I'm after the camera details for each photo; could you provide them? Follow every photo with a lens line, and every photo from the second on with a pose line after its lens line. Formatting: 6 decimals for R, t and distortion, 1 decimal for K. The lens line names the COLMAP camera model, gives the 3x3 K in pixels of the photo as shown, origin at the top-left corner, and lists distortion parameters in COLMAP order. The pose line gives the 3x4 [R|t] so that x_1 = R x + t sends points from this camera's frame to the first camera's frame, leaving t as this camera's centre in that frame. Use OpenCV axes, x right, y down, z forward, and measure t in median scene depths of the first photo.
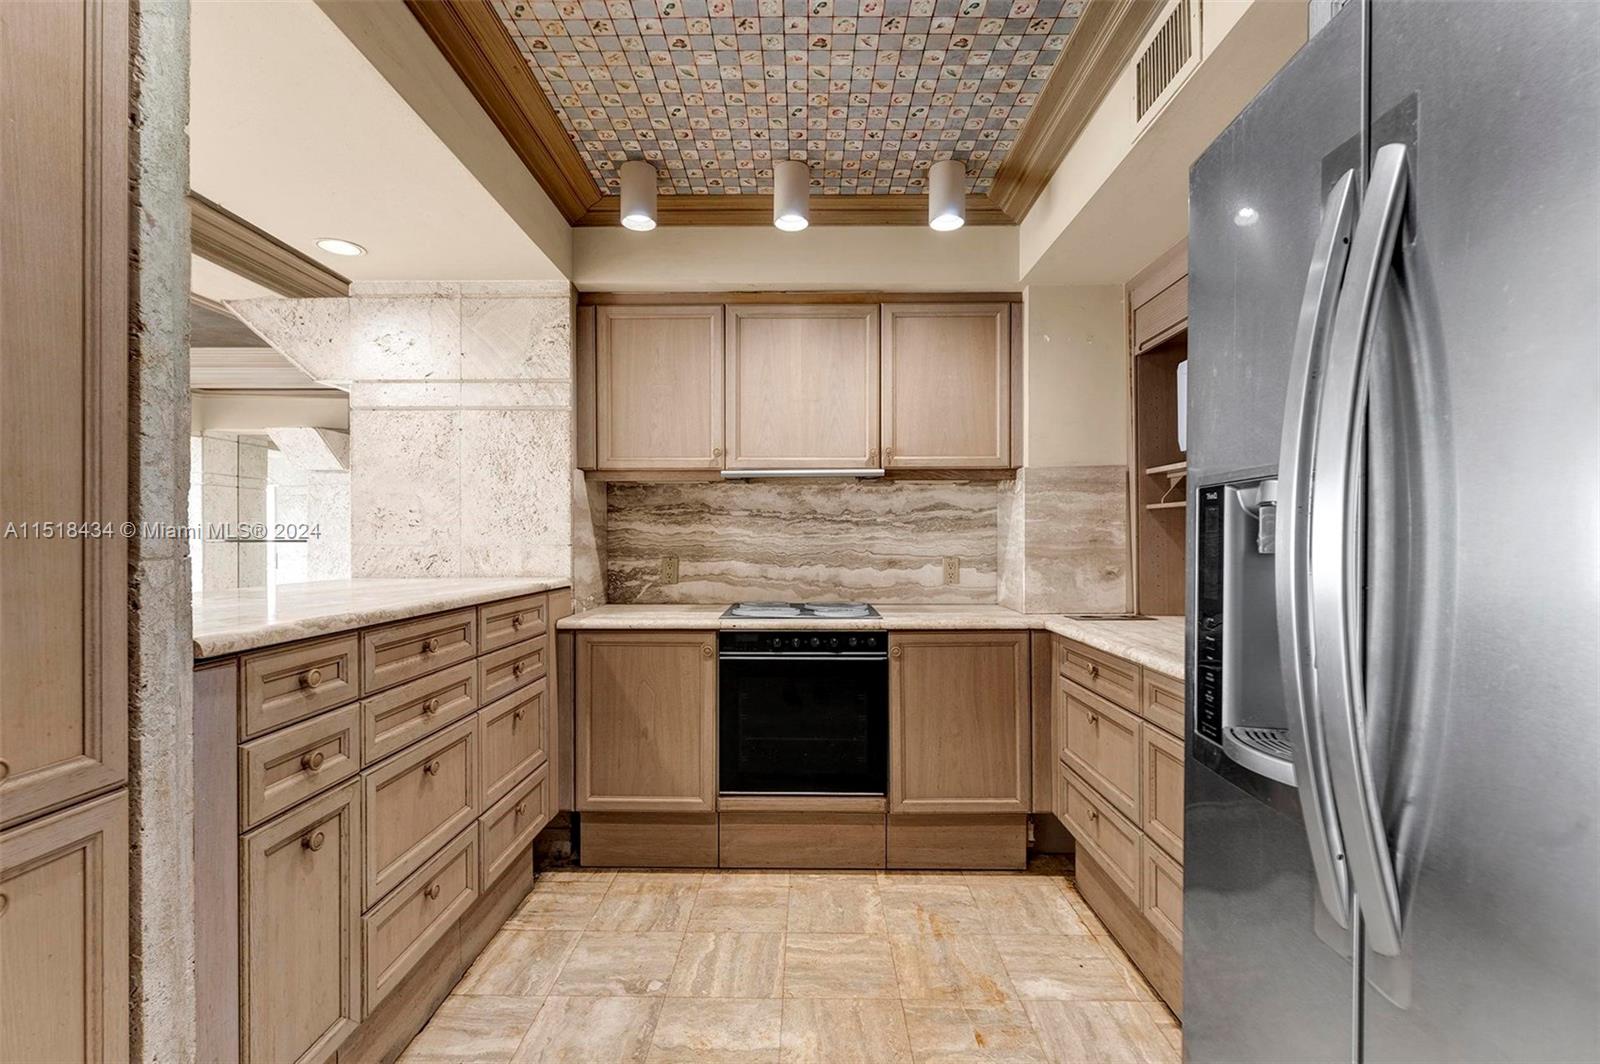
lens RADIAL K [[711.2, 0, 798.9], [0, 711.2, 539.9], [0, 0, 1]] dist [0.000674, 0.000005]
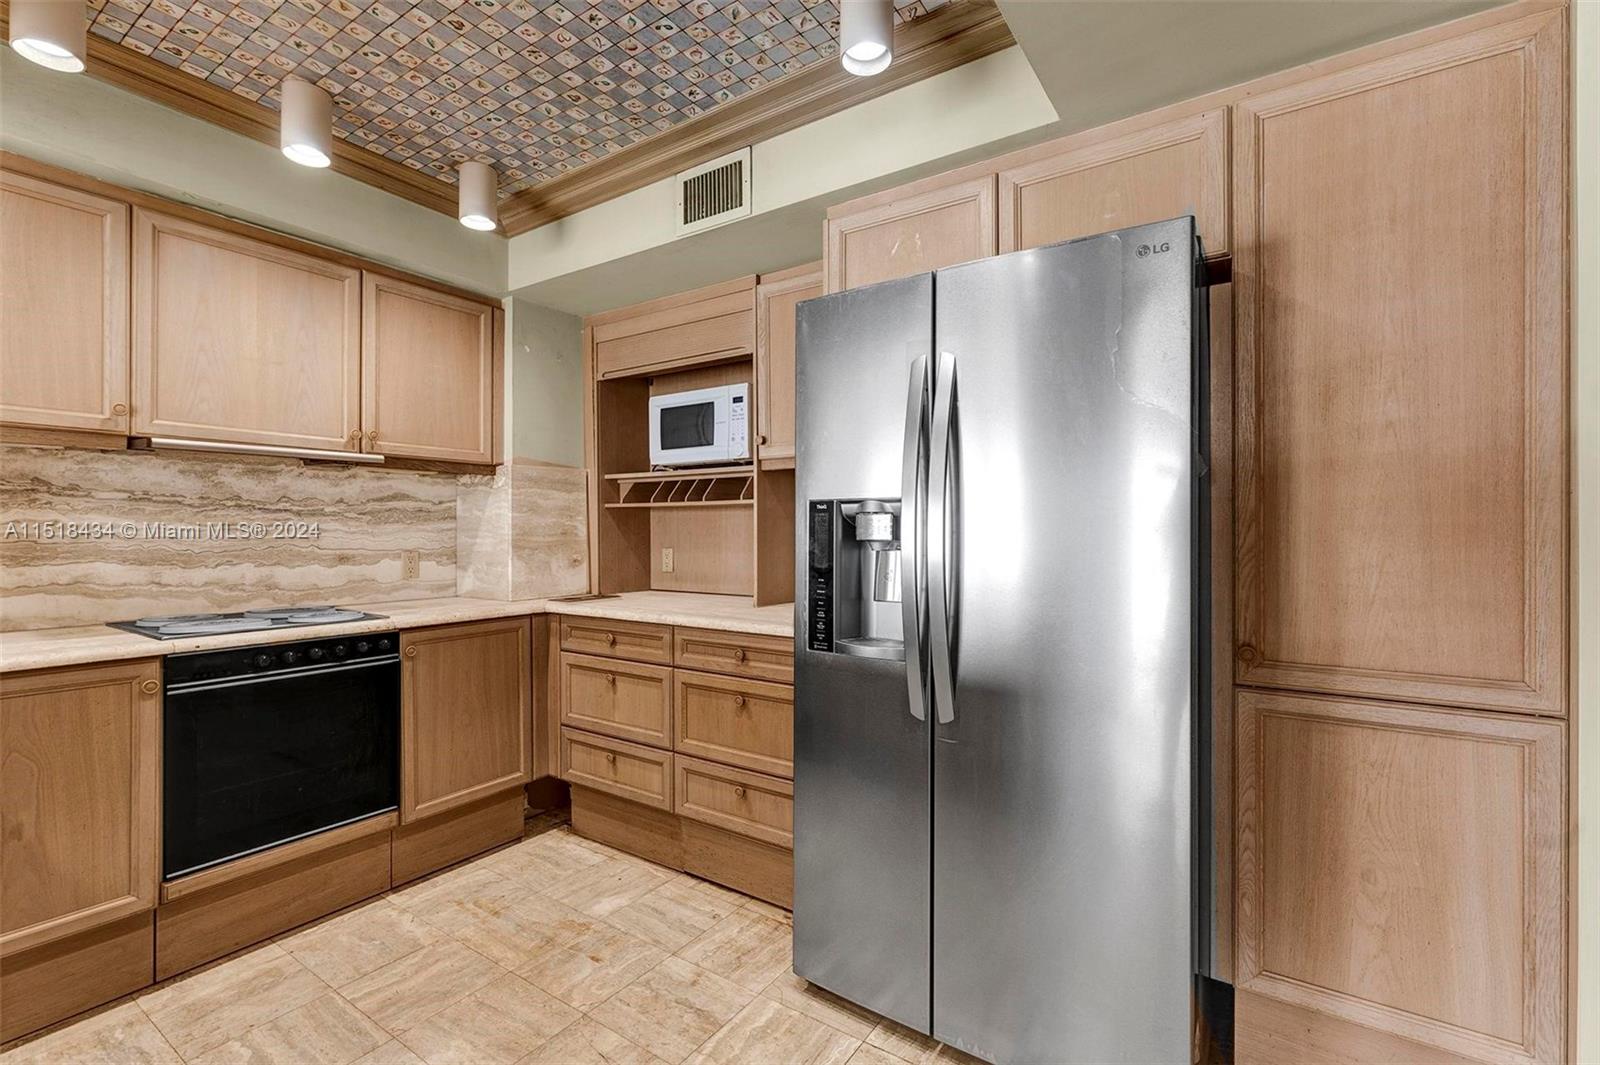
lens RADIAL K [[711.8, 0, 794.7], [0, 711.8, 529.4], [0, 0, 1]] dist [-0.000426, 0.000009]
pose [[0.554041, 0.002852, 0.832484, -0.363283], [0.000404, 0.999993, -0.003694, -0.000769], [-0.832489, 0.002383, 0.554036, 0.051279]]
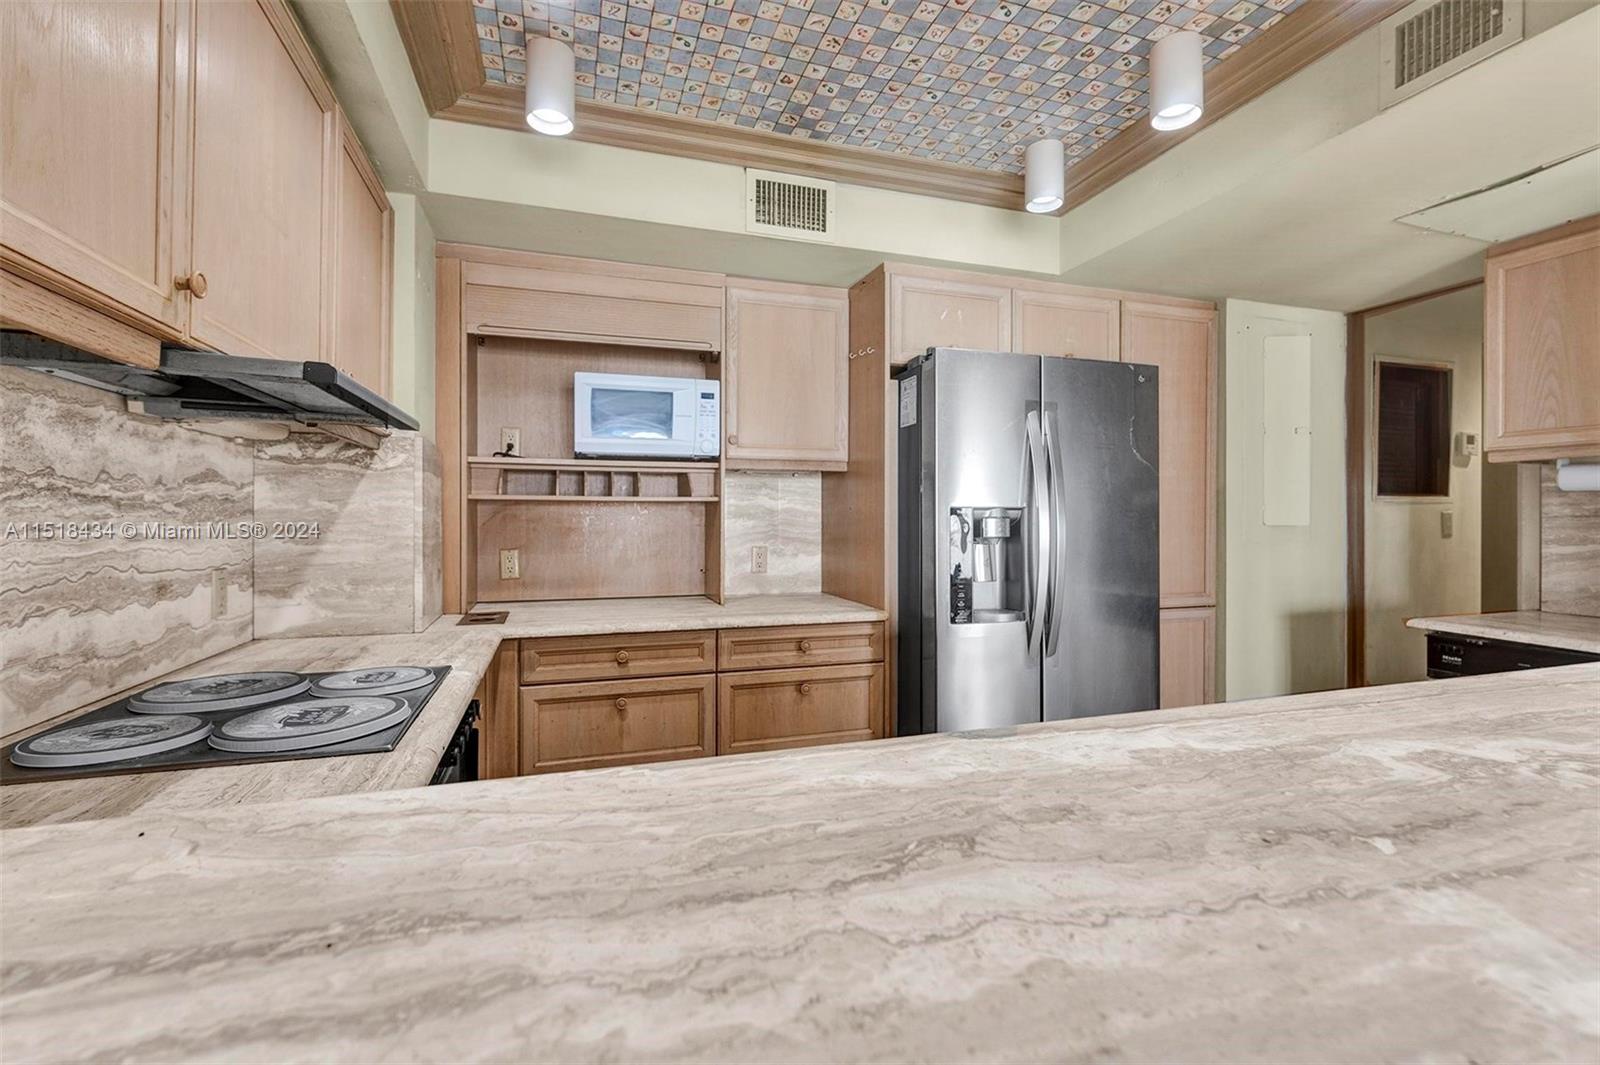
lens RADIAL K [[713.3, 0, 799.8], [0, 713.3, 519.1], [0, 0, 1]] dist [-0.000132, 0.000118]
pose [[-0.324845, 0.000250, 0.945767, -0.562485], [0.000839, 1.000000, 0.000023, -0.016985], [-0.945767, 0.000801, -0.324845, 0.924178]]
